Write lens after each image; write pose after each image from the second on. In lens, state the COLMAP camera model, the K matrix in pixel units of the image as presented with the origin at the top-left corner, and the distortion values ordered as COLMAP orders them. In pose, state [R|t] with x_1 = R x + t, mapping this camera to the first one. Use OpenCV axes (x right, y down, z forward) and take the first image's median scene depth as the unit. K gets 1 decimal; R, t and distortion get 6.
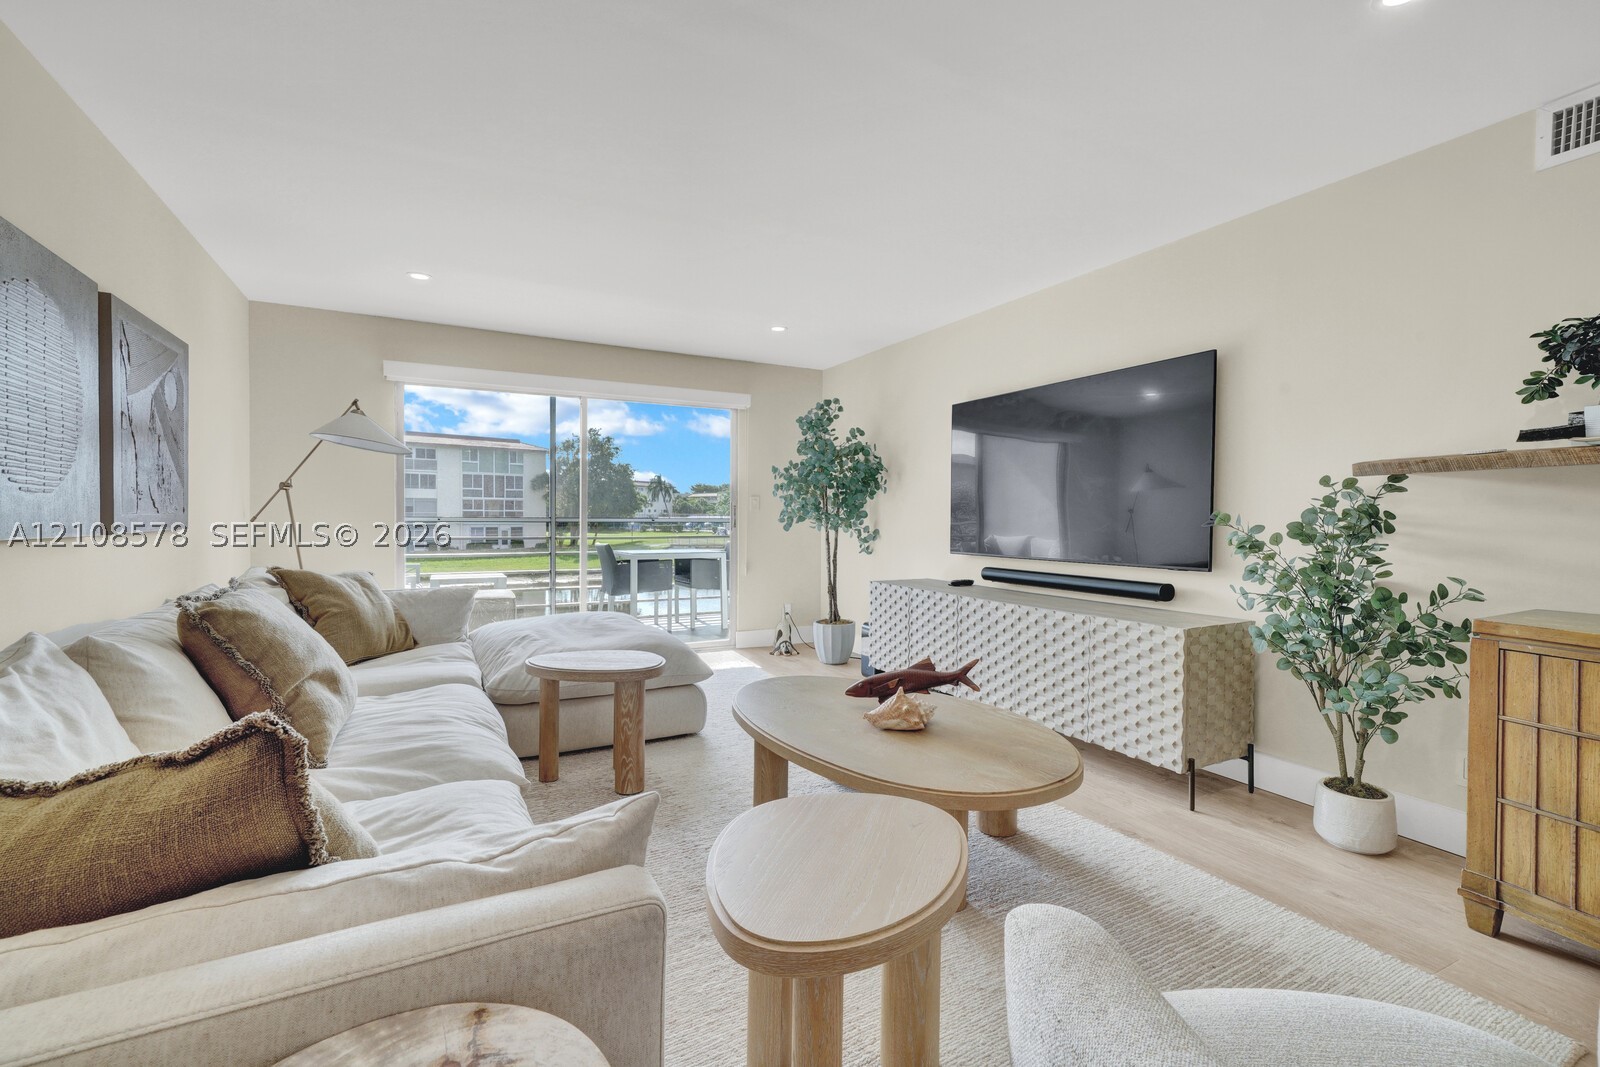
lens RADIAL K [[688.3, 0, 800.4], [0, 688.3, 519.8], [0, 0, 1]] dist [0.000726, 0.000099]
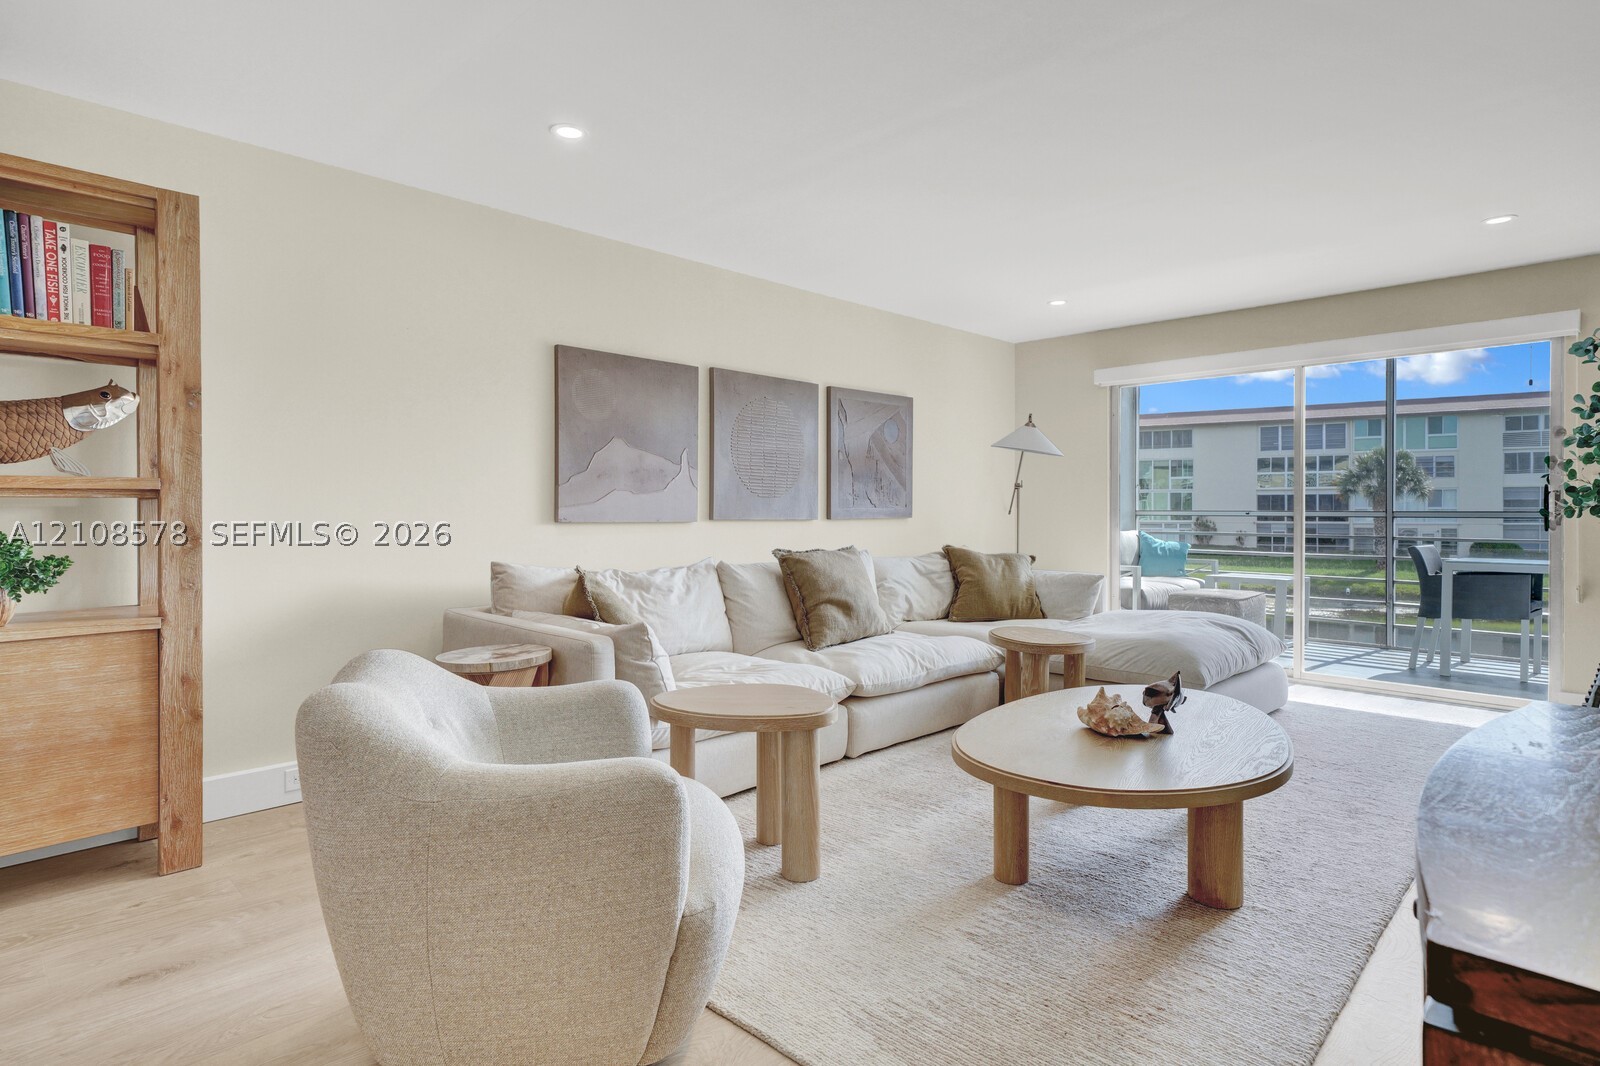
lens RADIAL K [[851.7, 0, 807.7], [0, 851.7, 512.8], [0, 0, 1]] dist [0.019398, 0.000459]
pose [[0.304422, -0.002162, -0.952535, 0.685413], [-0.003485, 0.999988, -0.003383, 0.007464], [0.952531, 0.004349, 0.304411, 0.159473]]
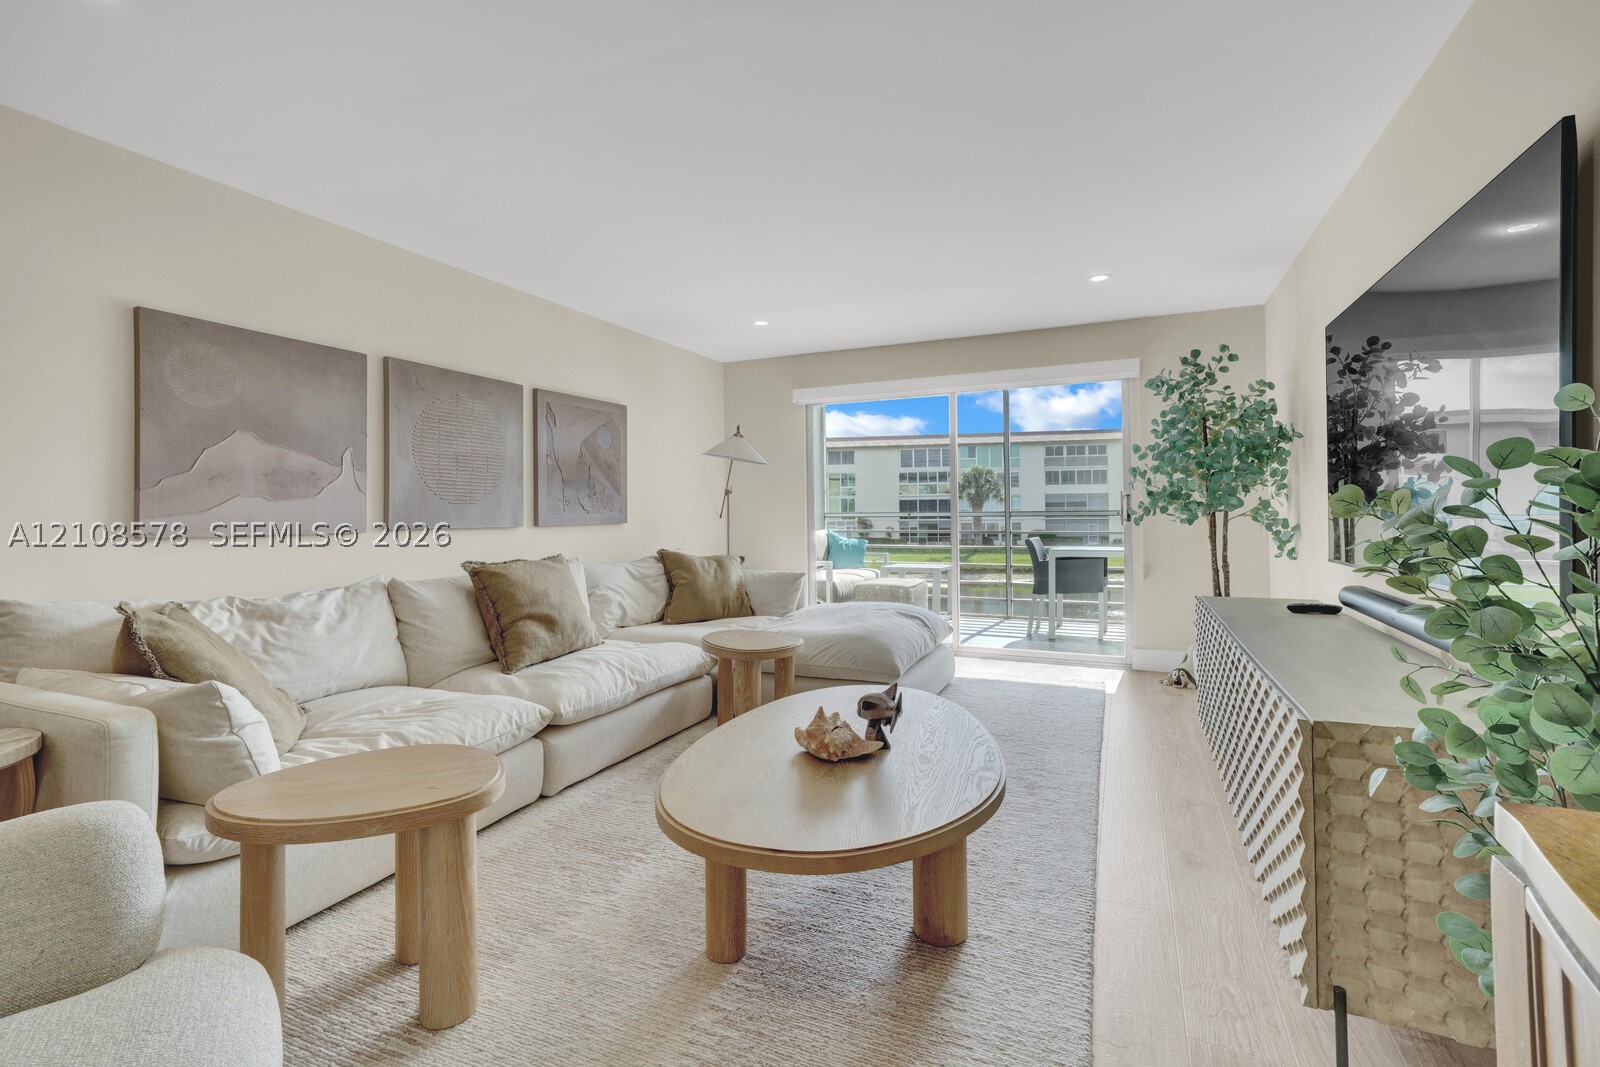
lens RADIAL K [[705.9, 0, 810.3], [0, 705.9, 504.1], [0, 0, 1]] dist [0.004183, 0.000345]
pose [[0.619603, -0.021625, -0.784617, 0.509358], [0.010916, 0.999761, -0.018934, 0.003938], [0.784839, 0.003167, 0.619691, 0.265252]]
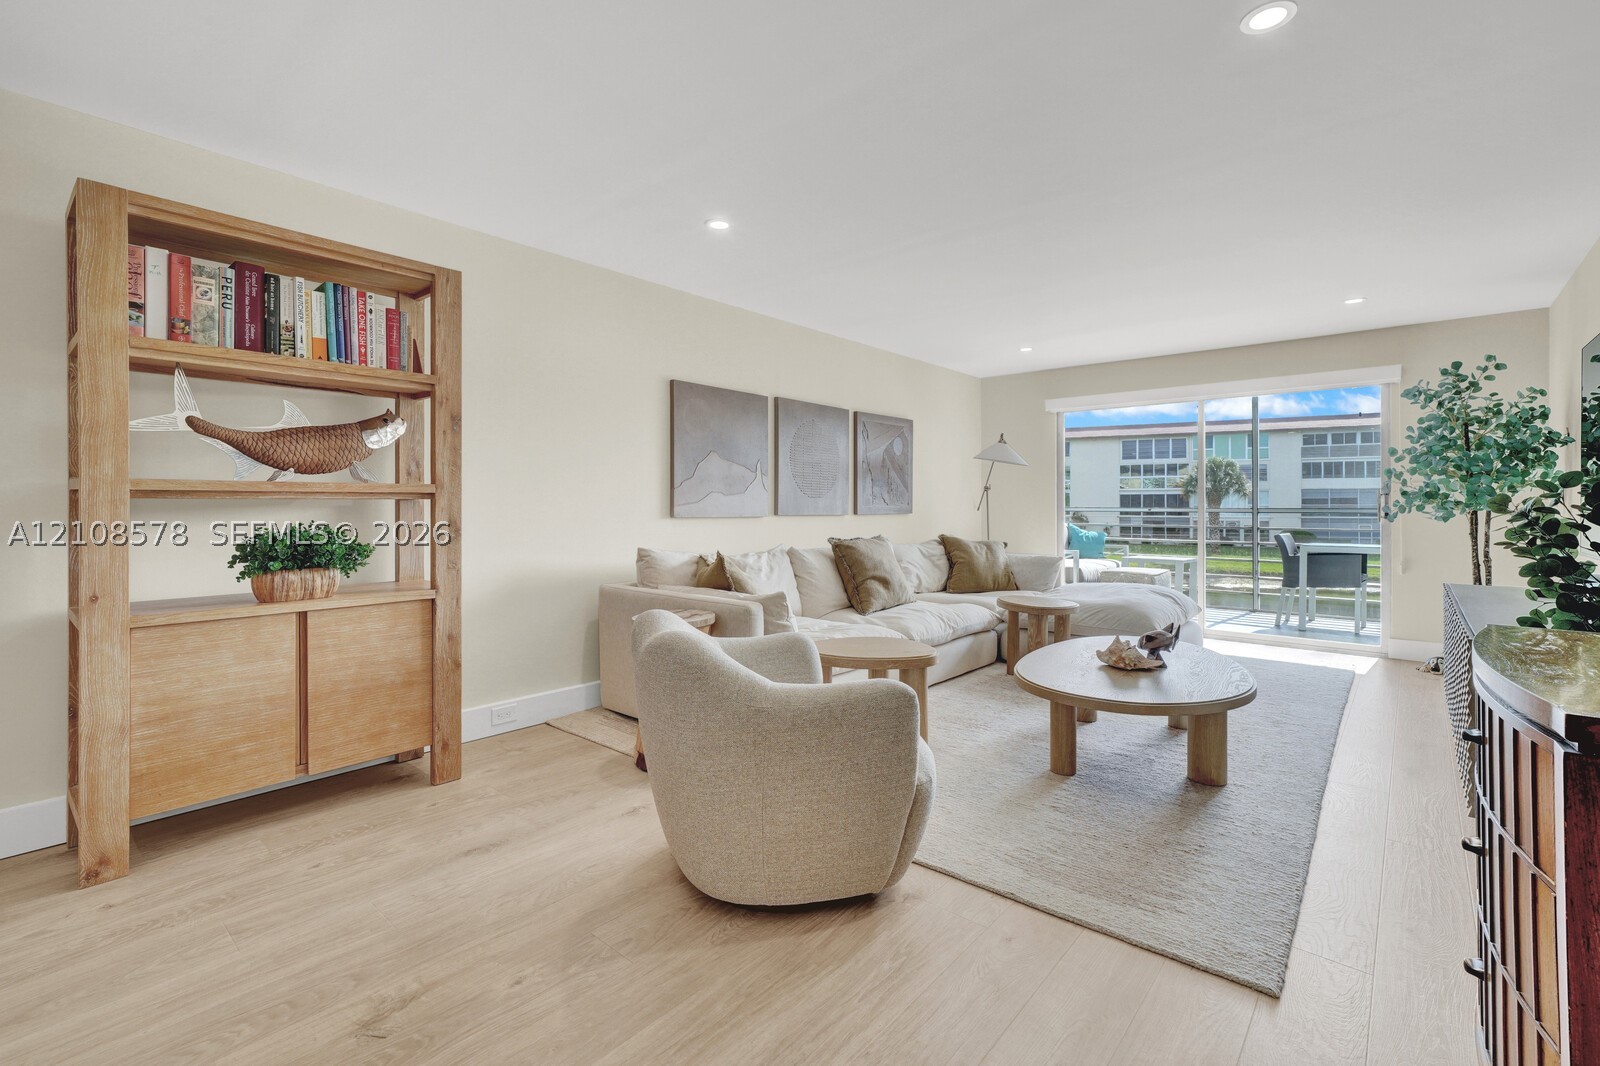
lens RADIAL K [[705.9, 0, 810.3], [0, 705.9, 503.6], [0, 0, 1]] dist [0.004183, 0.000345]
pose [[0.373058, -0.009080, -0.927764, 0.711502], [-0.003027, 0.999935, -0.011004, 0.006571], [0.927803, 0.006913, 0.373006, -0.024652]]
